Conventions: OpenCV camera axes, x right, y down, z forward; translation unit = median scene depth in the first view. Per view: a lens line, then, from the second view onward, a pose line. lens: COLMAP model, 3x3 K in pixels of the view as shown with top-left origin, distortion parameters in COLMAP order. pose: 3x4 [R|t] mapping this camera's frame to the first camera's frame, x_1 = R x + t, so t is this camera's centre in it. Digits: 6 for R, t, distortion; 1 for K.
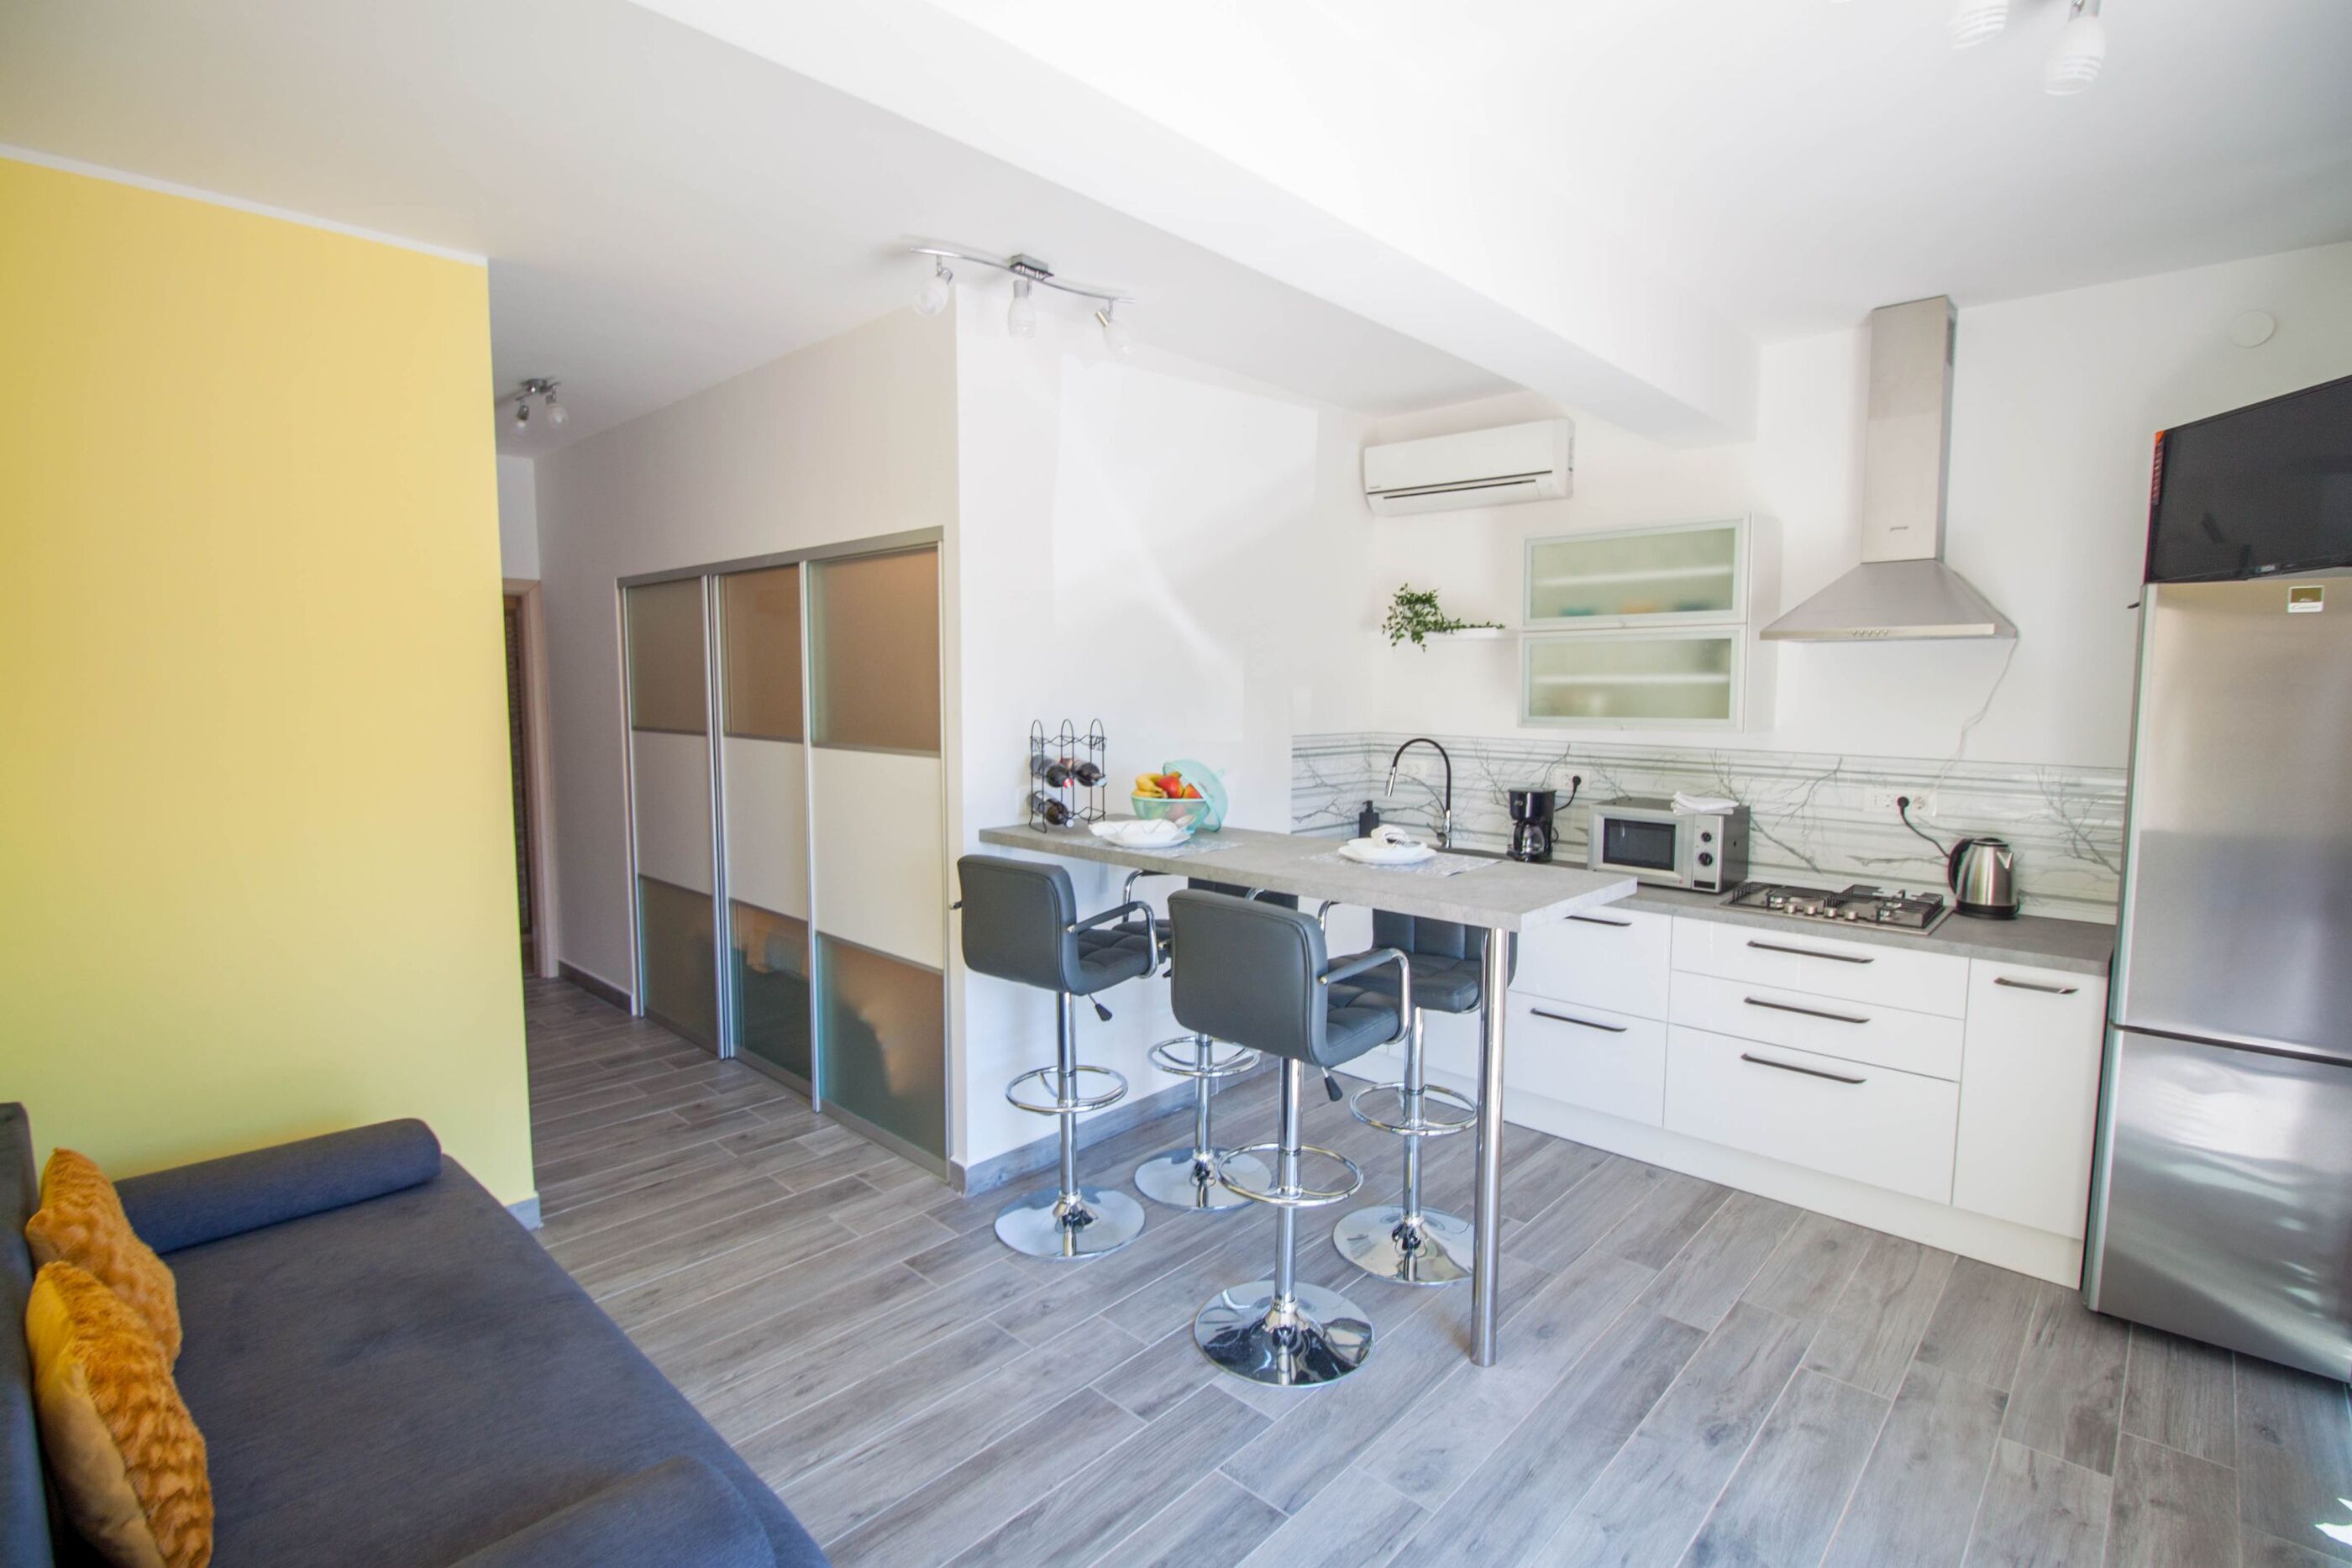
lens RADIAL K [[1088.5, 0, 1191.2], [0, 1088.5, 784.4], [0, 0, 1]] dist [-0.009660, -0.004025]
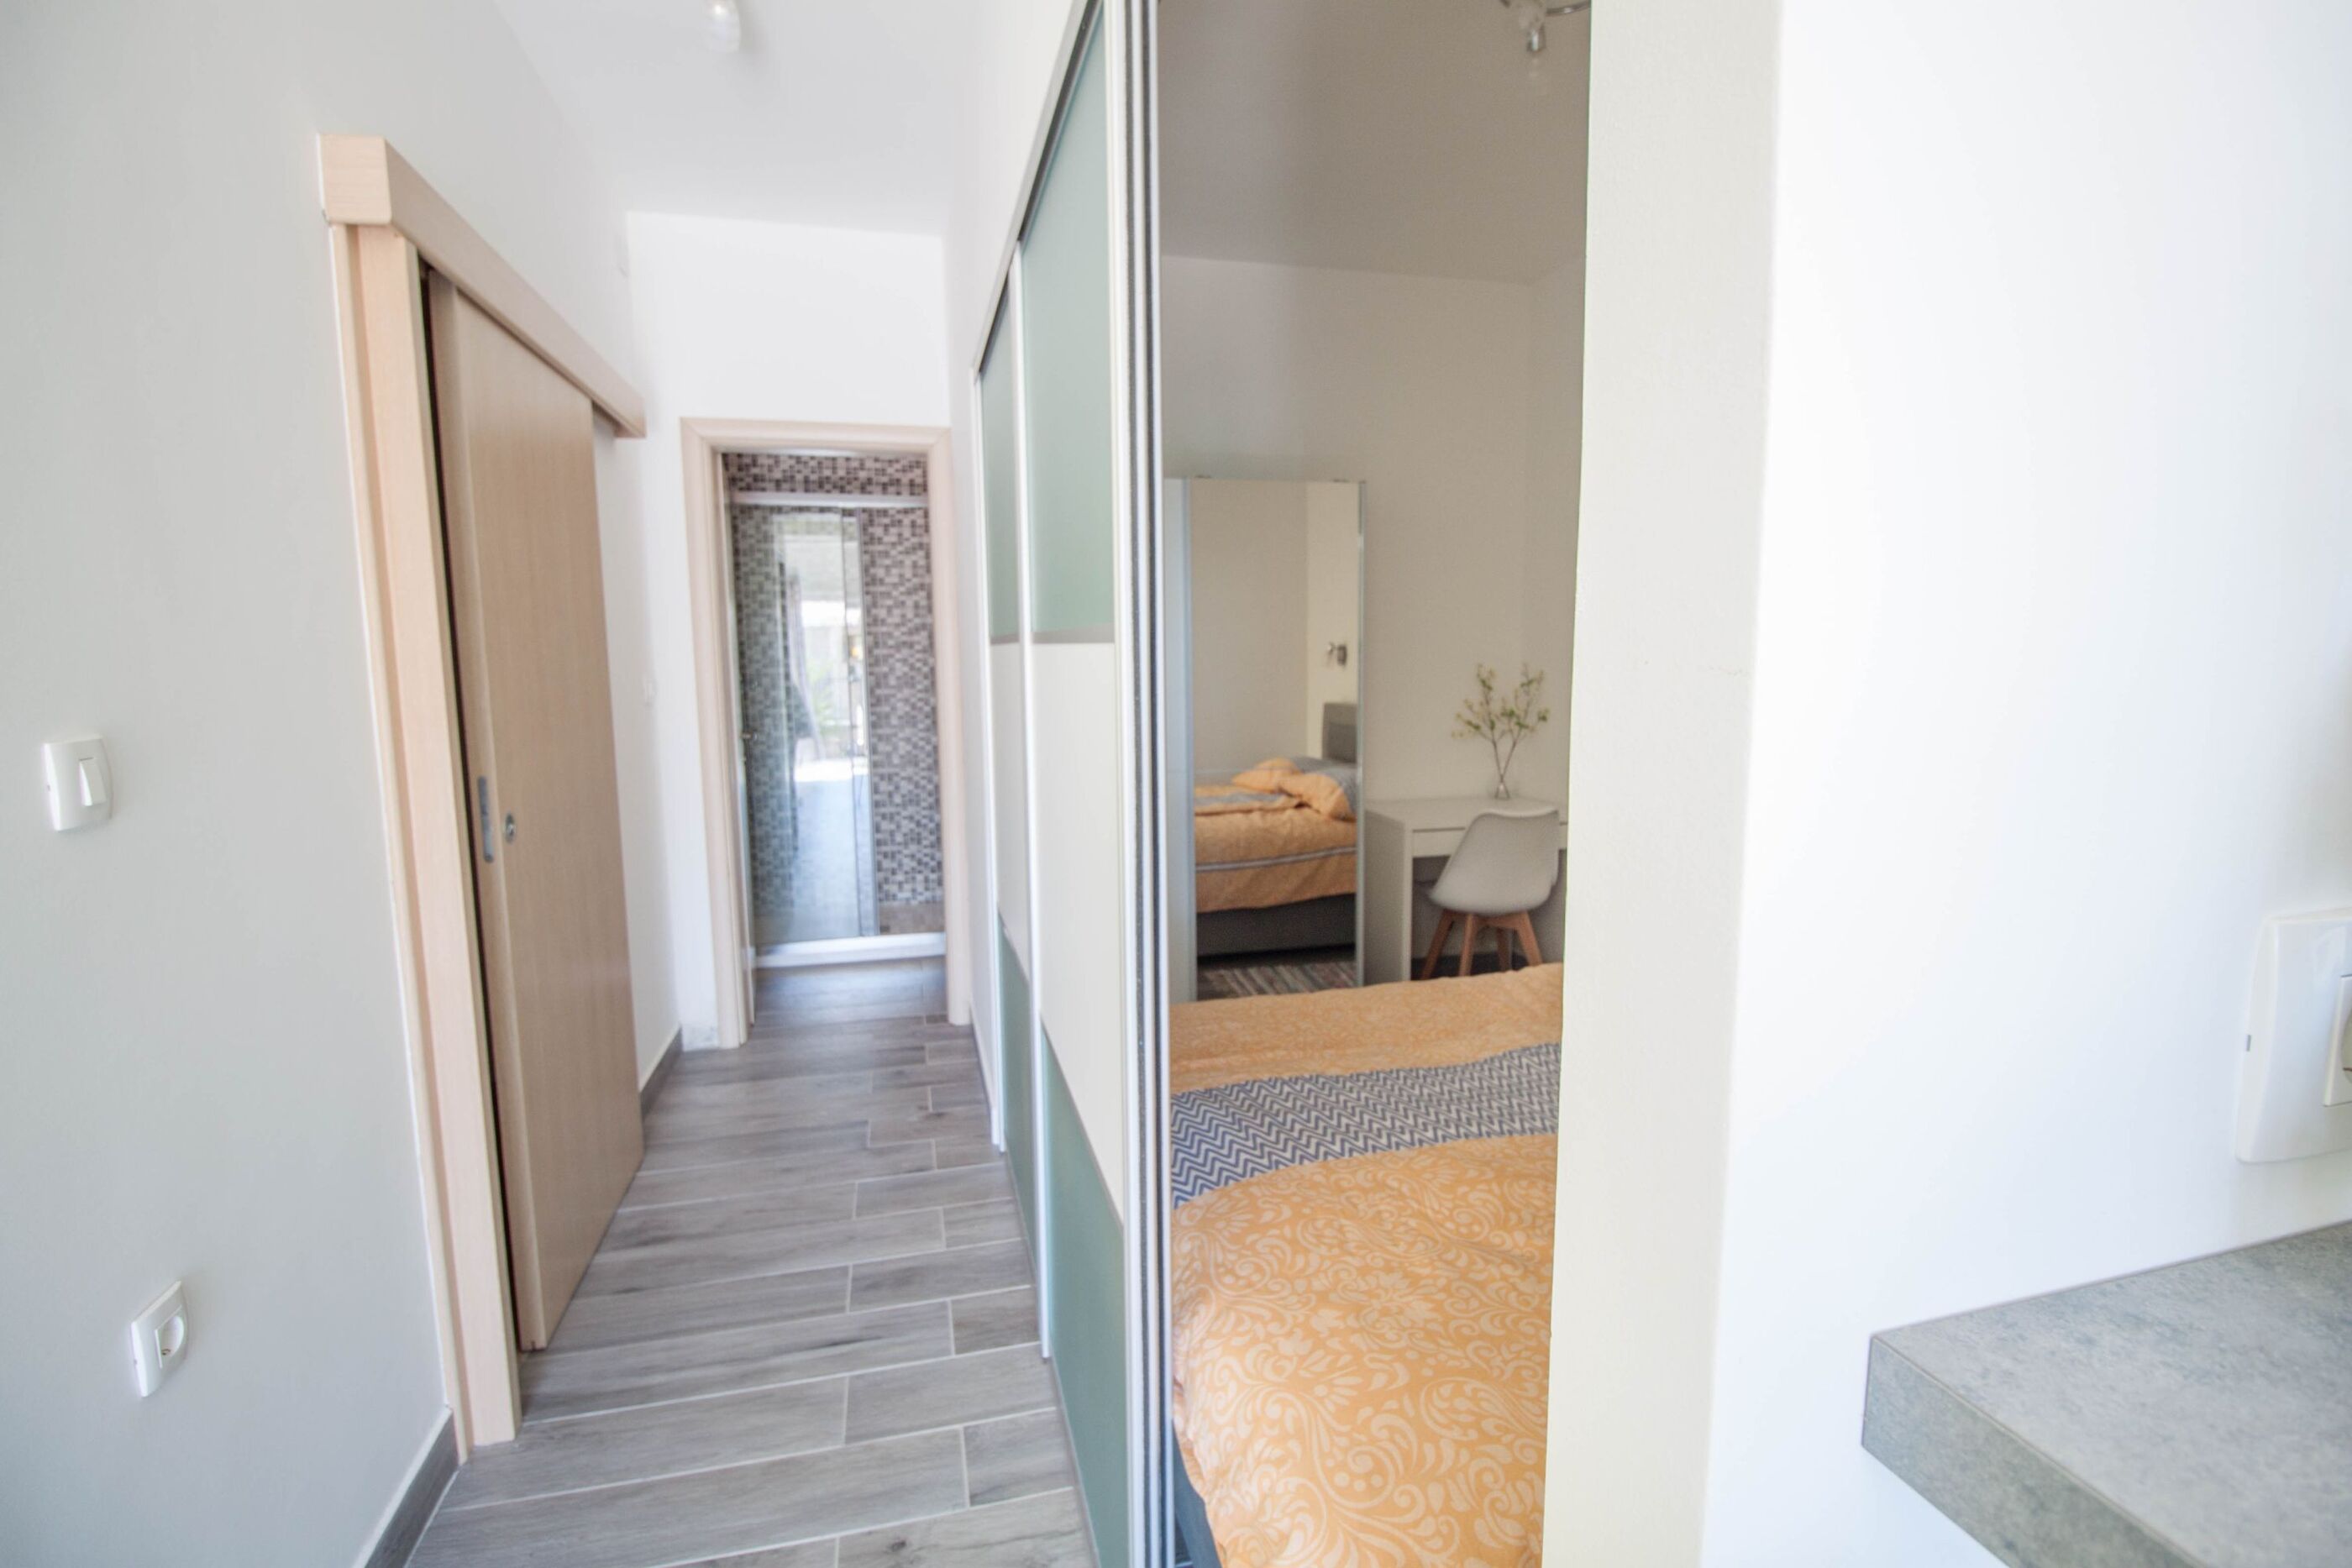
lens RADIAL K [[1088.5, 0, 1186.6], [0, 1088.5, 777.4], [0, 0, 1]] dist [-0.009660, -0.004025]
pose [[0.843662, 0.049977, -0.534544, -0.169161], [-0.036609, 0.998696, 0.035595, -0.008525], [0.535626, -0.010461, 0.844391, 0.746104]]
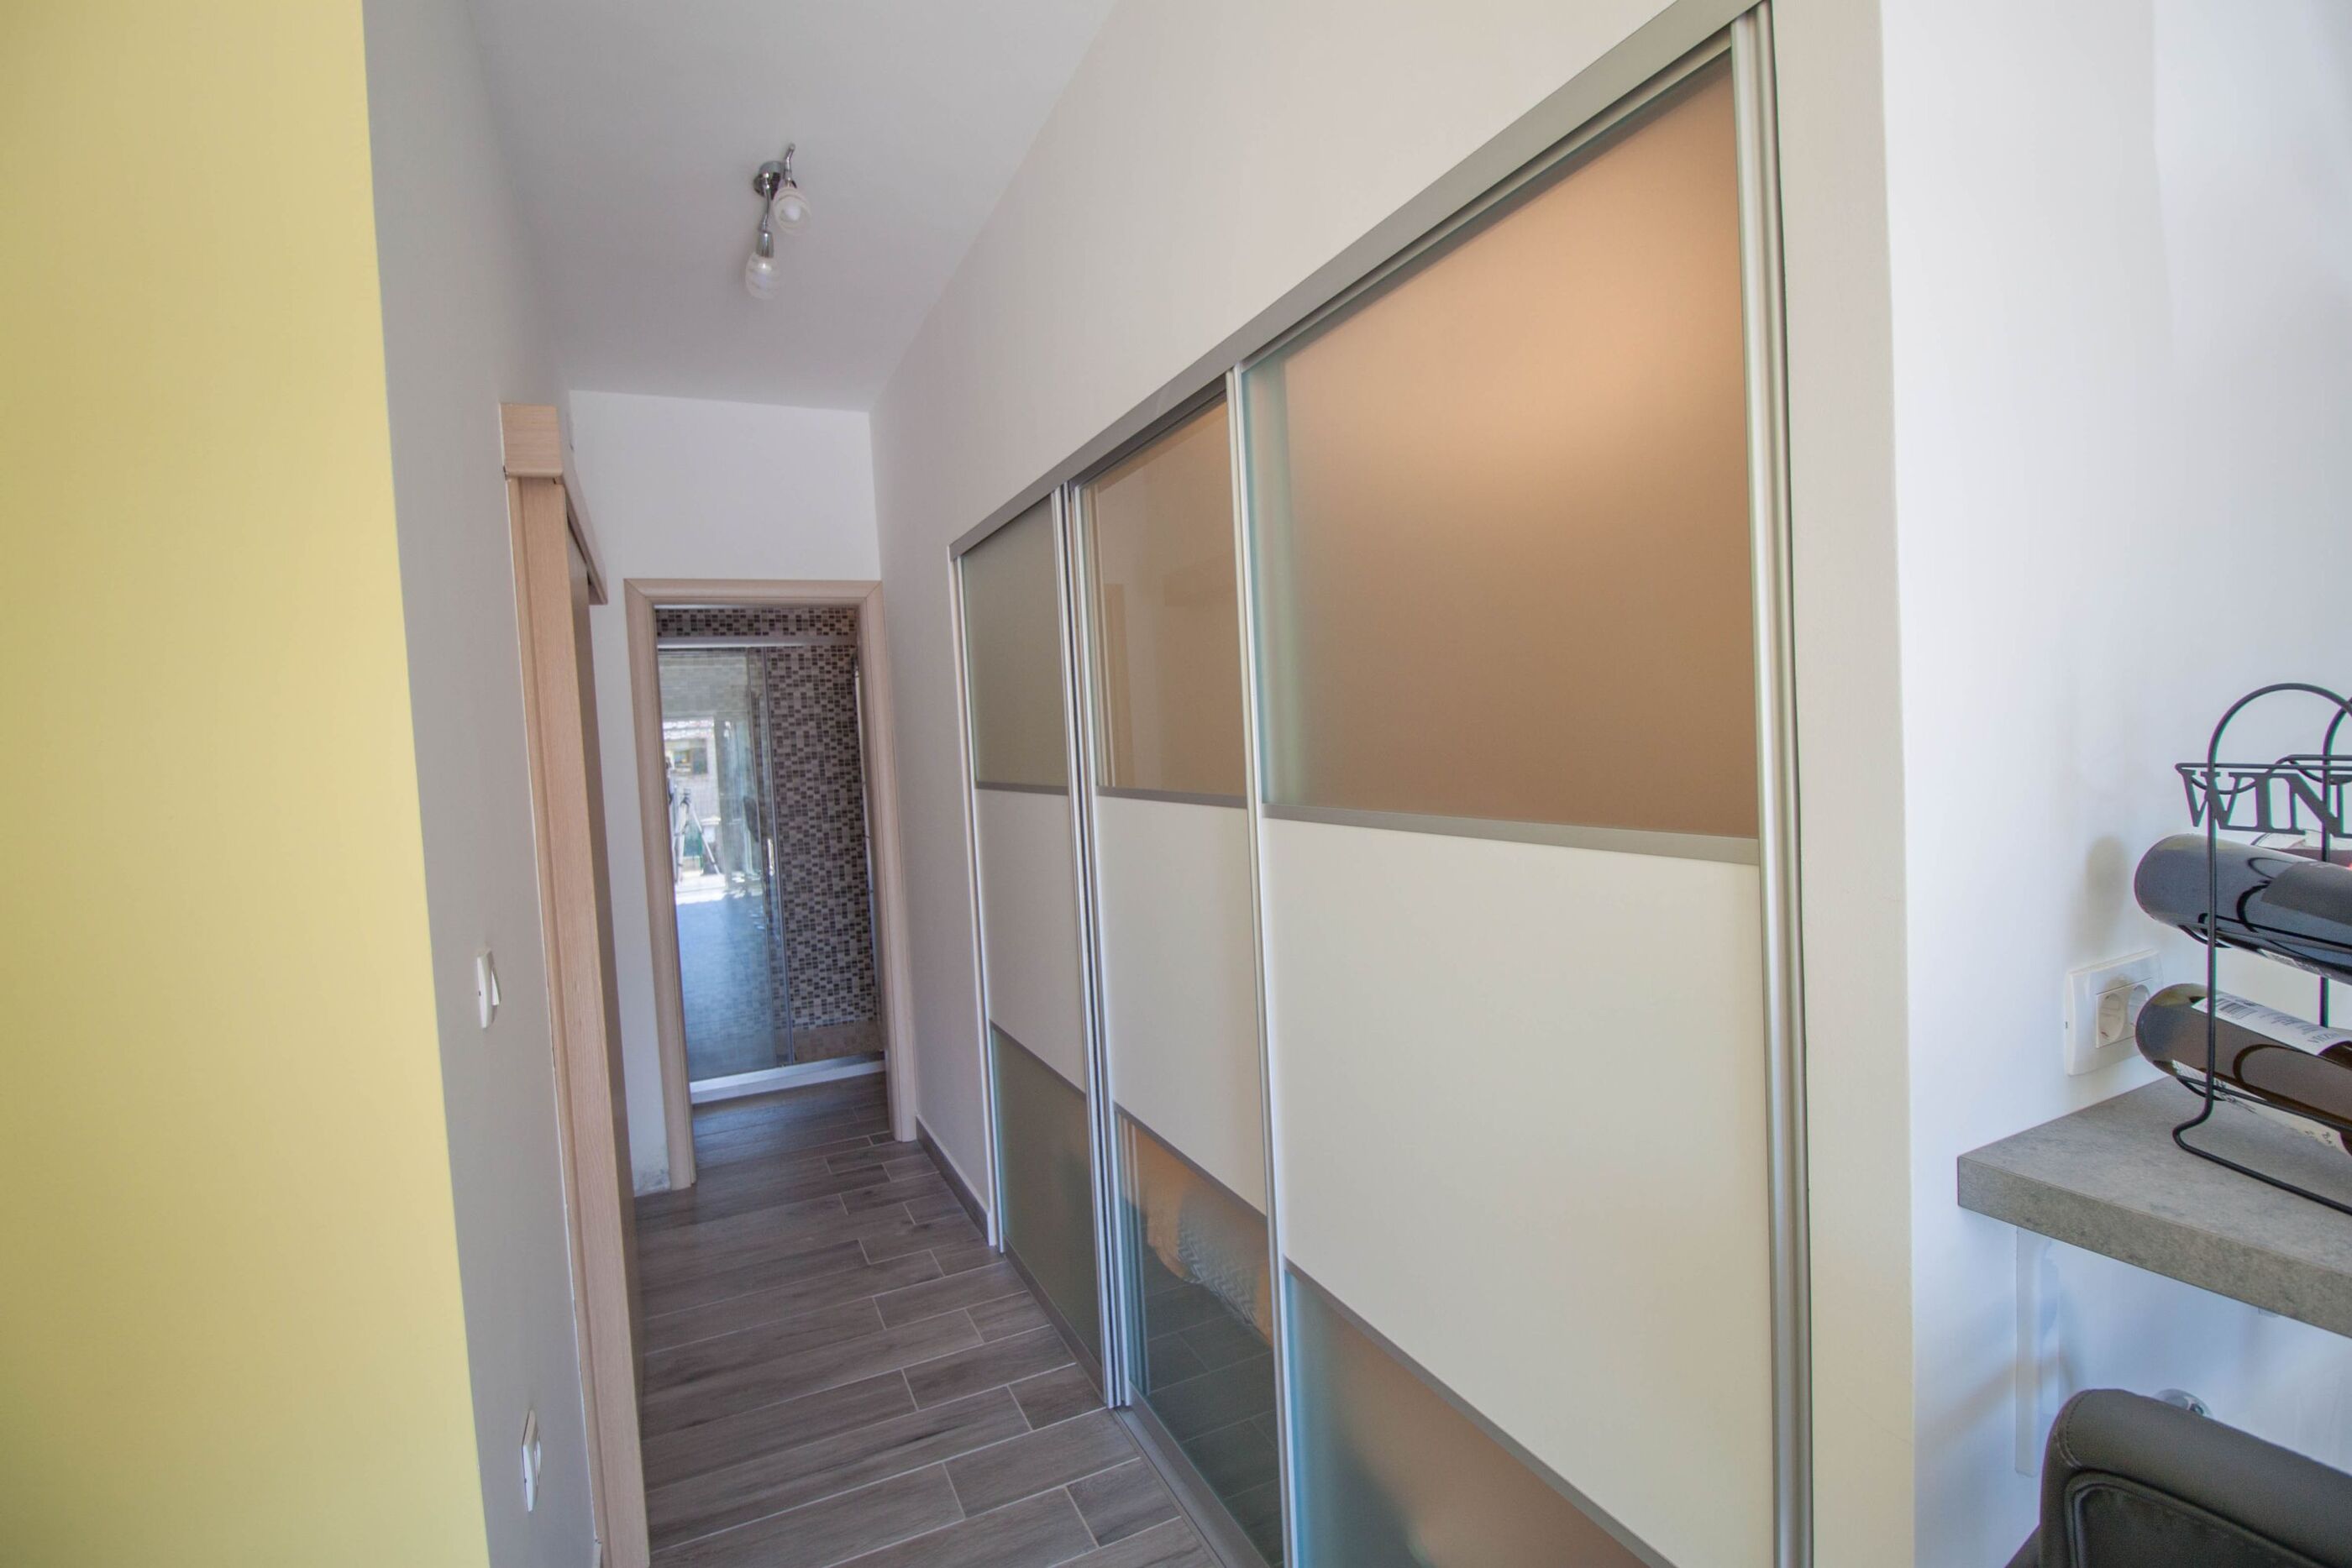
lens RADIAL K [[1088.5, 0, 1182.0], [0, 1088.5, 783.0], [0, 0, 1]] dist [-0.009660, -0.004025]
pose [[0.925992, -0.037308, -0.375696, -0.221982], [0.022536, 0.998793, -0.043638, -0.029673], [0.376870, 0.031941, 0.925715, 0.600373]]
